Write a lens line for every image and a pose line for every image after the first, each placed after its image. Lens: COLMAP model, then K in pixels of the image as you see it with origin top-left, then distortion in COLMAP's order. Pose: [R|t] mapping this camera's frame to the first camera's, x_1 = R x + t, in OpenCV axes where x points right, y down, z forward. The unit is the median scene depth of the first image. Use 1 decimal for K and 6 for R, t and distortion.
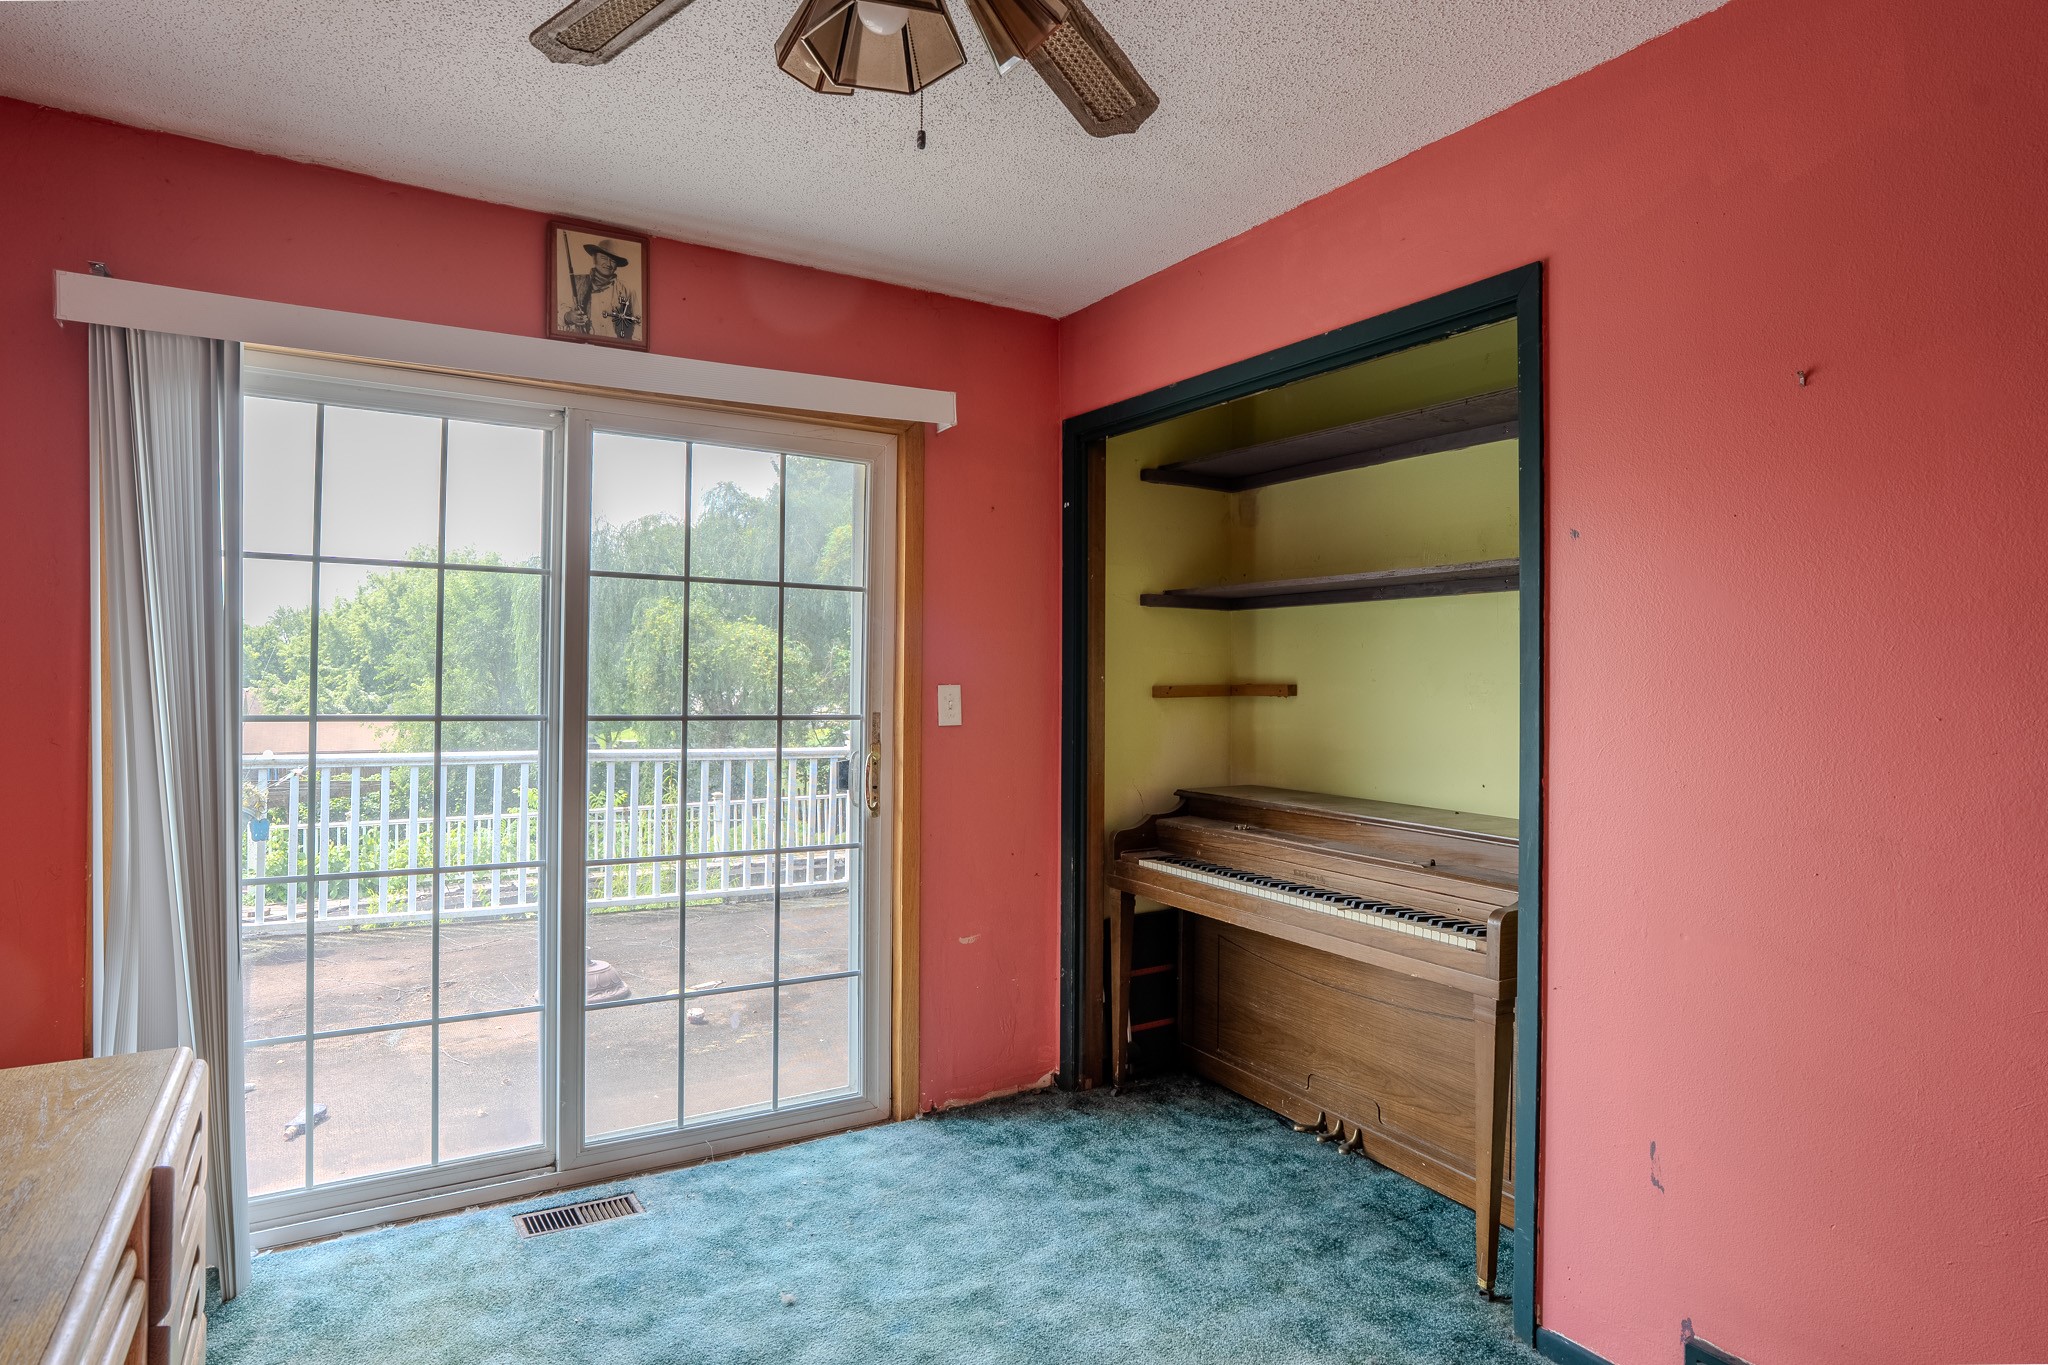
lens RADIAL K [[1133.7, 0, 1024.0], [0, 1133.7, 682.5], [0, 0, 1]] dist [-0.046924, 0.000225]
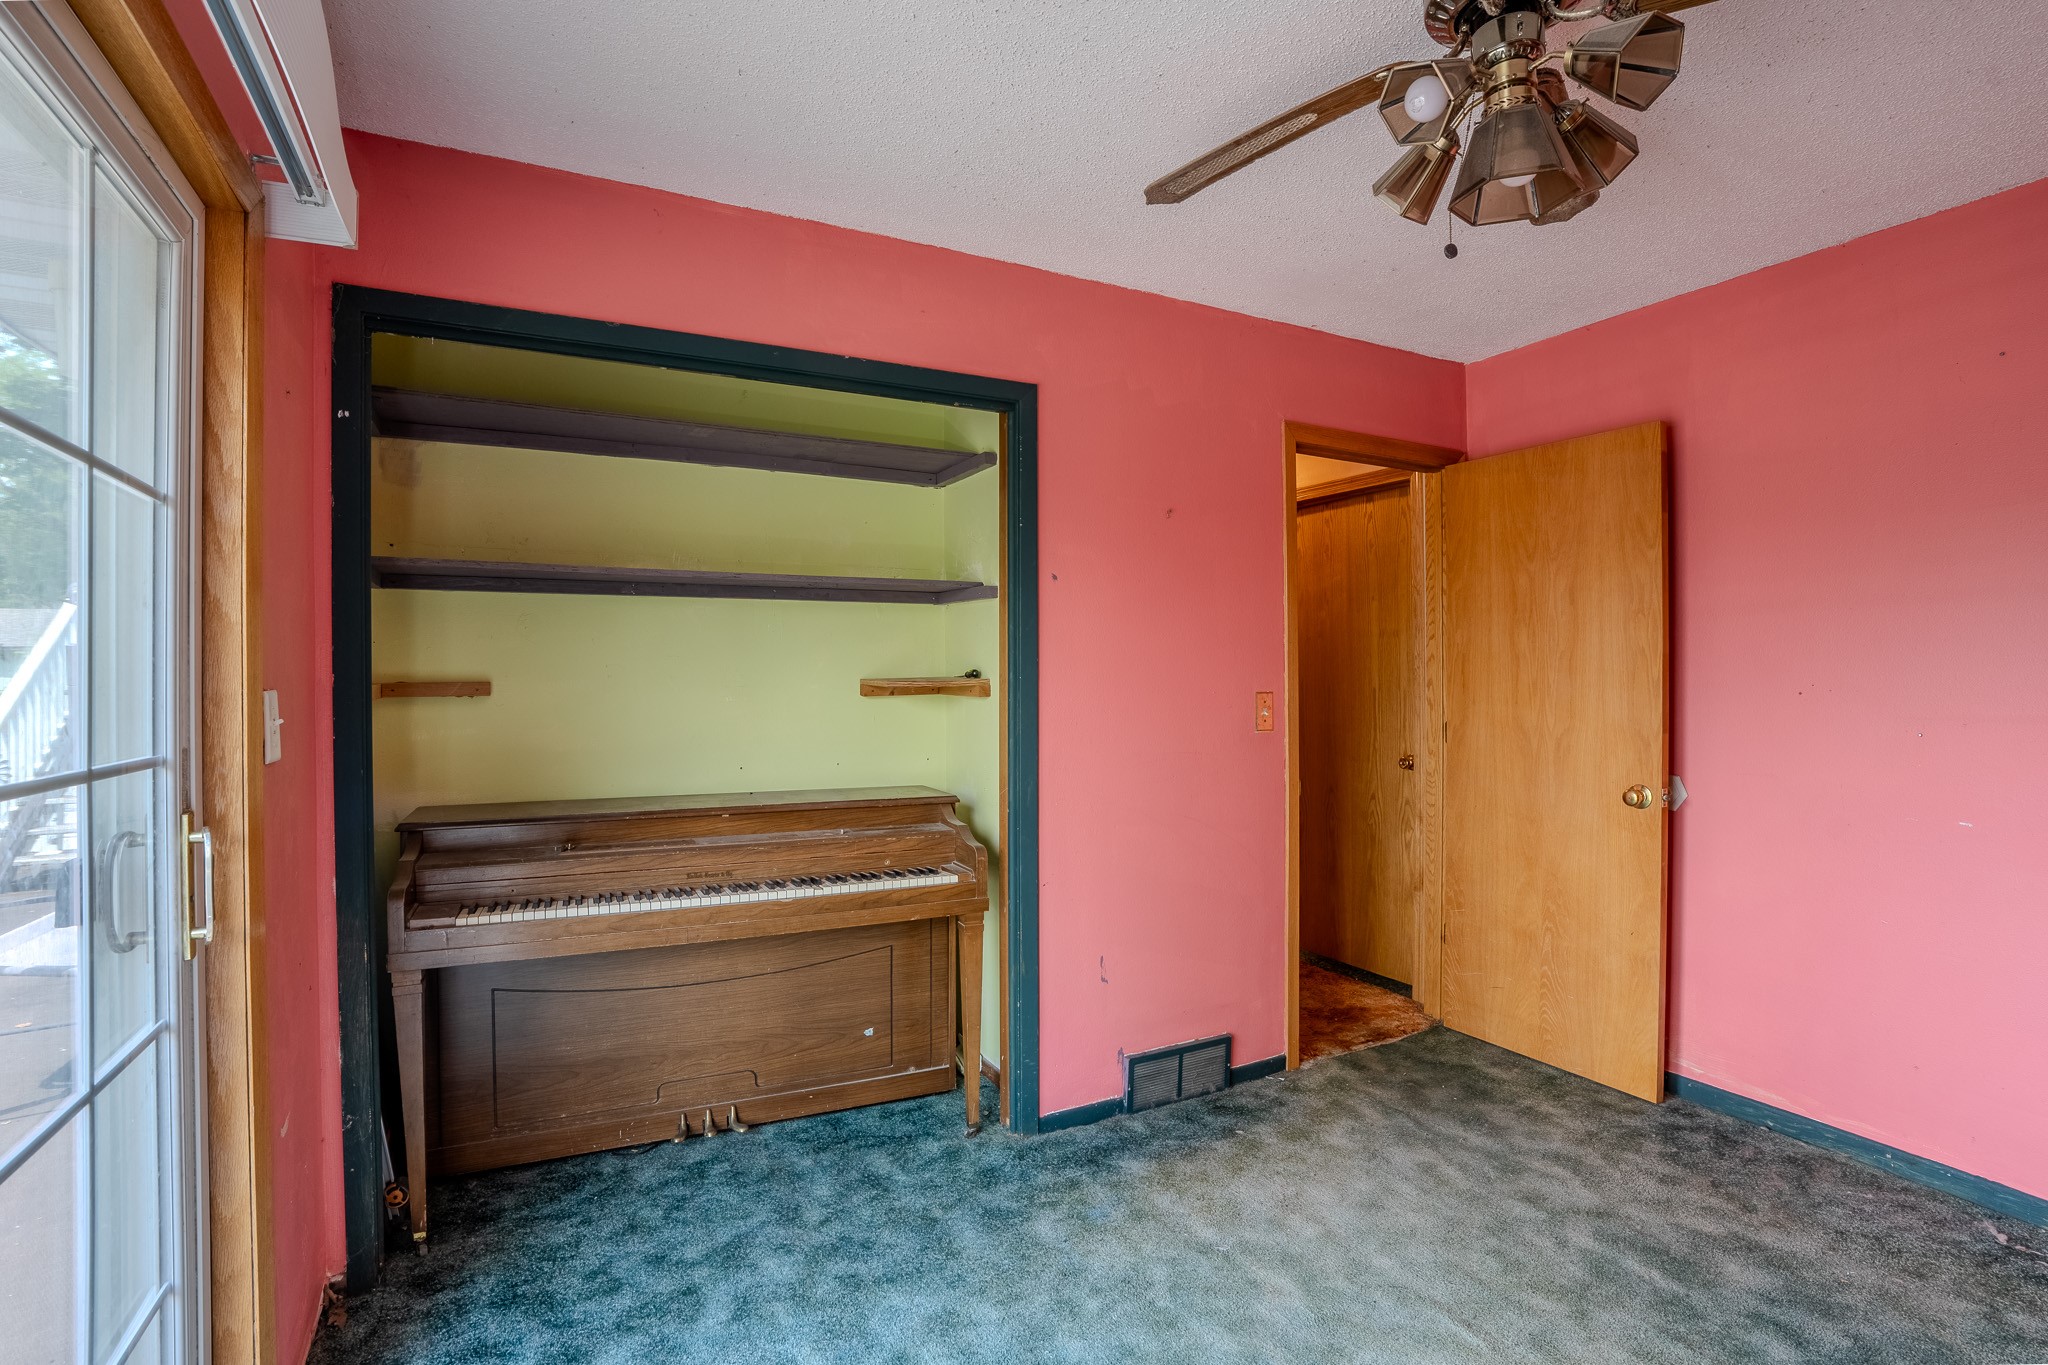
lens RADIAL K [[976.5, 0, 1015.7], [0, 976.5, 682.0], [0, 0, 1]] dist [-0.073967, 0.028246]
pose [[0.068642, -0.014930, 0.997530, -0.576164], [0.005130, 0.999880, 0.014612, -0.008499], [-0.997628, 0.004115, 0.068710, 0.681587]]
